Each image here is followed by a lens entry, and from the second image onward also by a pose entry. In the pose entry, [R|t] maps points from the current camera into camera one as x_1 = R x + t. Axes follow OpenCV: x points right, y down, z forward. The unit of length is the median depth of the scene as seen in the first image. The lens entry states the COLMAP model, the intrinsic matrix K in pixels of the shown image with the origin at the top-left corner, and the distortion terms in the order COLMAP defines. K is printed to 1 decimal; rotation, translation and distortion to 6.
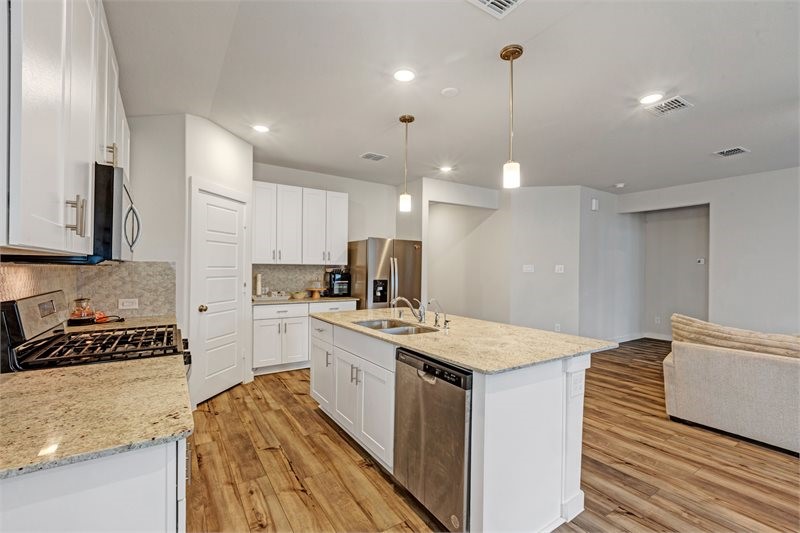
lens RADIAL K [[356.7, 0, 406.6], [0, 356.7, 267.6], [0, 0, 1]] dist [0.002945, -0.001900]
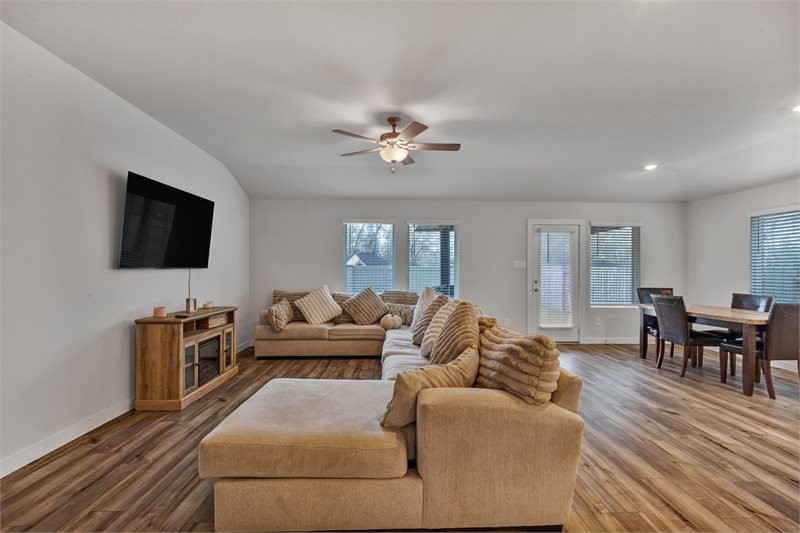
lens RADIAL K [[356.7, 0, 407.3], [0, 356.7, 270.6], [0, 0, 1]] dist [0.002945, -0.001900]
pose [[-0.849654, -0.020782, 0.526931, 0.616099], [-0.020495, 0.999770, 0.006383, 0.033414], [-0.526942, -0.005376, -0.849884, 1.472631]]
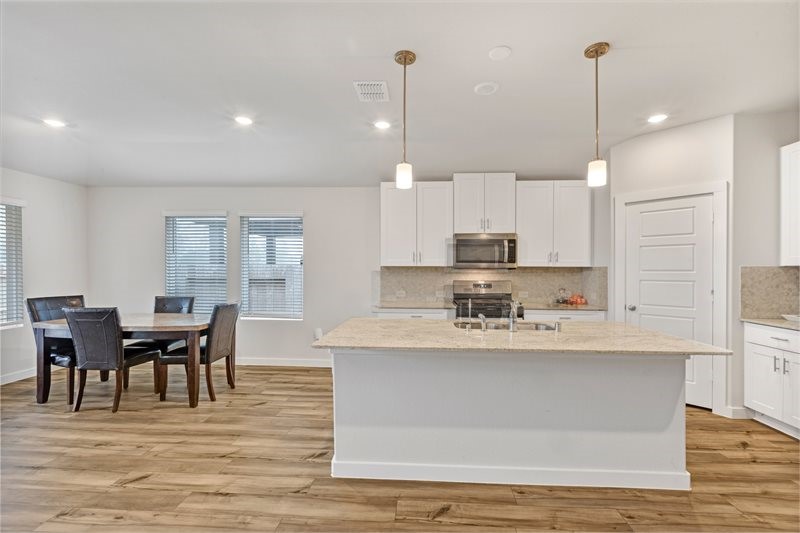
lens RADIAL K [[356.7, 0, 404.1], [0, 356.7, 269.6], [0, 0, 1]] dist [0.002945, -0.001900]
pose [[-0.610340, -0.016149, -0.791975, 0.741324], [-0.009806, 0.999870, -0.012831, 0.016216], [0.792079, -0.000065, -0.610418, 1.097686]]
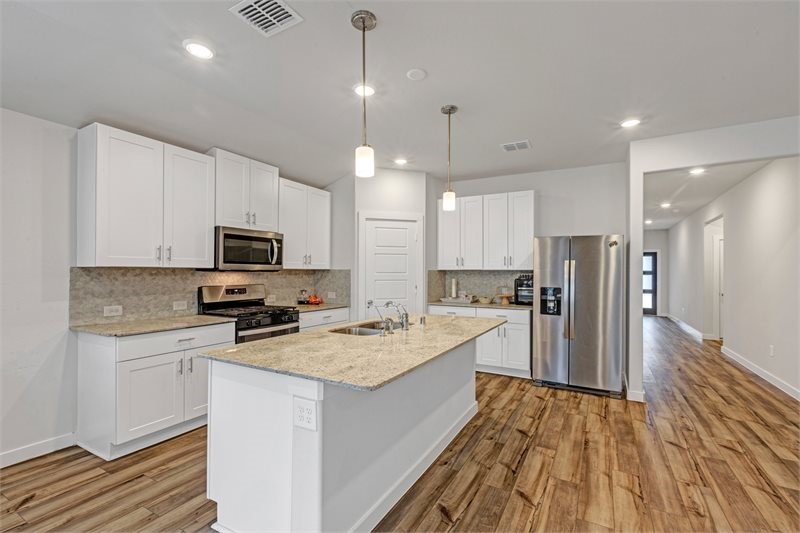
lens RADIAL K [[356.7, 0, 406.7], [0, 356.7, 268.6], [0, 0, 1]] dist [0.002945, -0.001900]
pose [[0.453361, -0.017985, -0.891145, 0.742670], [0.003018, 0.999822, -0.018643, 0.008247], [0.891322, 0.005763, 0.453335, 0.478444]]
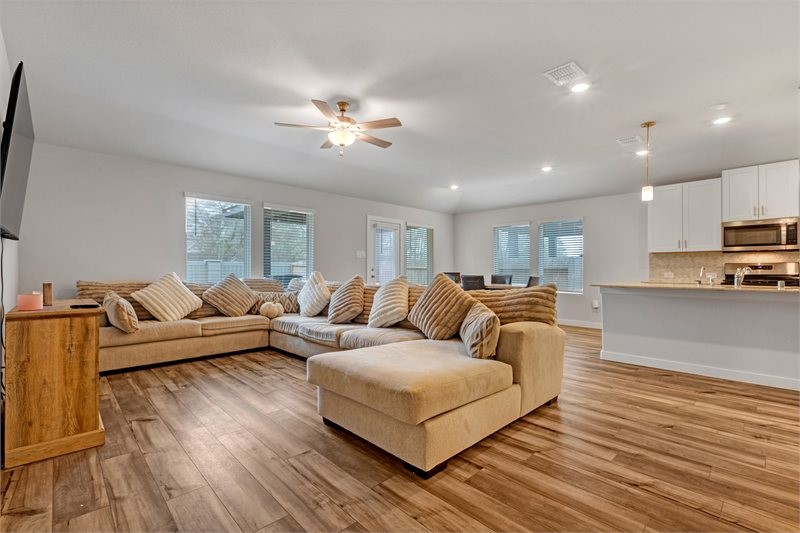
lens RADIAL K [[356.7, 0, 403.6], [0, 356.7, 269.4], [0, 0, 1]] dist [0.002945, -0.001900]
pose [[-0.984352, -0.019464, -0.175134, 1.197753], [-0.017797, 0.999780, -0.011083, 0.107419], [0.175312, -0.007792, -0.984482, 1.699879]]
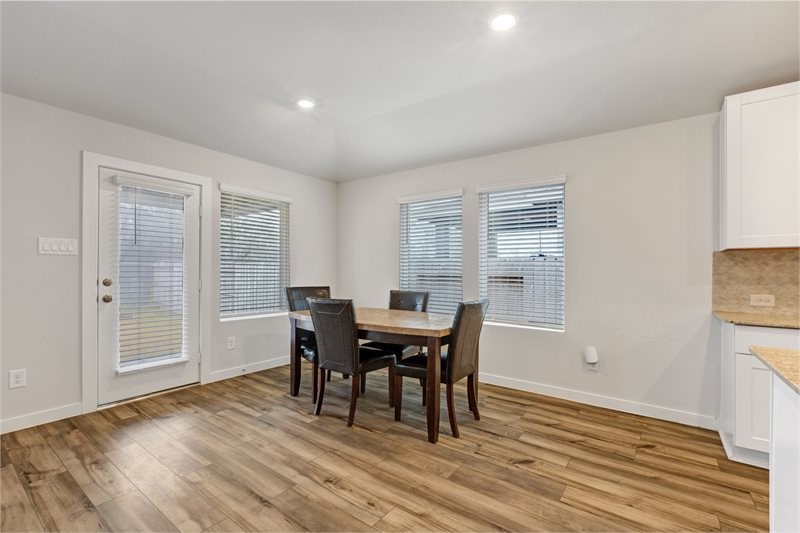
lens RADIAL K [[356.7, 0, 403.7], [0, 356.7, 268.0], [0, 0, 1]] dist [0.002945, -0.001900]
pose [[-0.941199, -0.024912, -0.336932, 0.614400], [-0.019846, 0.999632, -0.018470, 0.053349], [0.337268, -0.010697, -0.941348, 0.692204]]
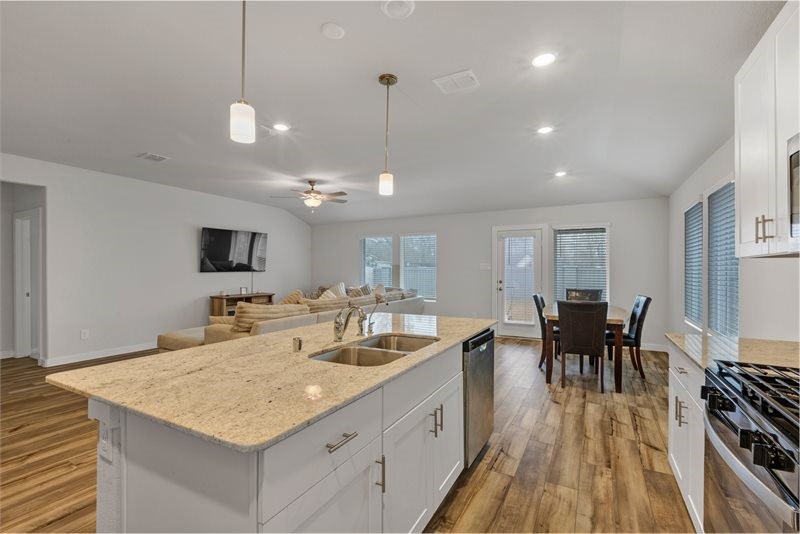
lens RADIAL K [[356.7, 0, 405.9], [0, 356.7, 266.2], [0, 0, 1]] dist [0.002945, -0.001900]
pose [[-0.461125, -0.006330, 0.887313, -0.527469], [-0.012079, 0.999927, 0.000856, 0.004651], [-0.887253, -0.010323, -0.461167, 1.008433]]
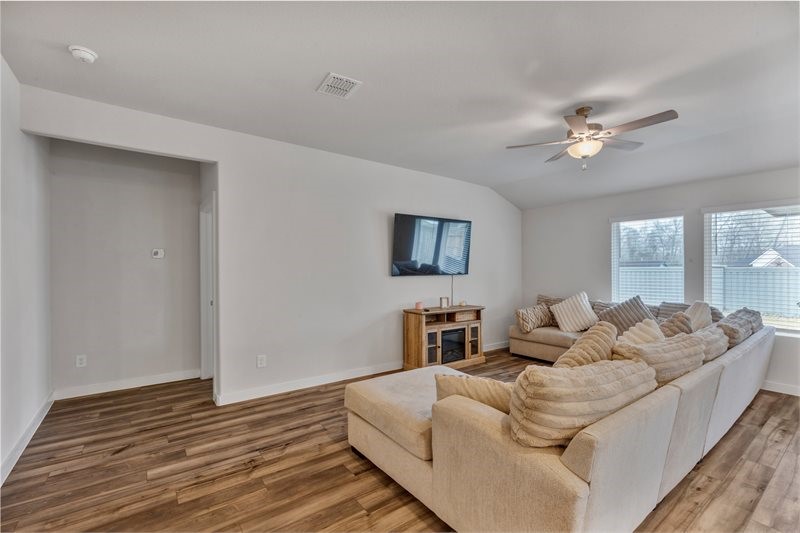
lens RADIAL K [[356.7, 0, 402.3], [0, 356.7, 265.5], [0, 0, 1]] dist [0.002945, -0.001900]
pose [[-0.045481, -0.004751, 0.998954, 0.304569], [-0.005688, 0.999974, 0.004497, 0.003329], [-0.998949, -0.005478, -0.045507, 1.126681]]
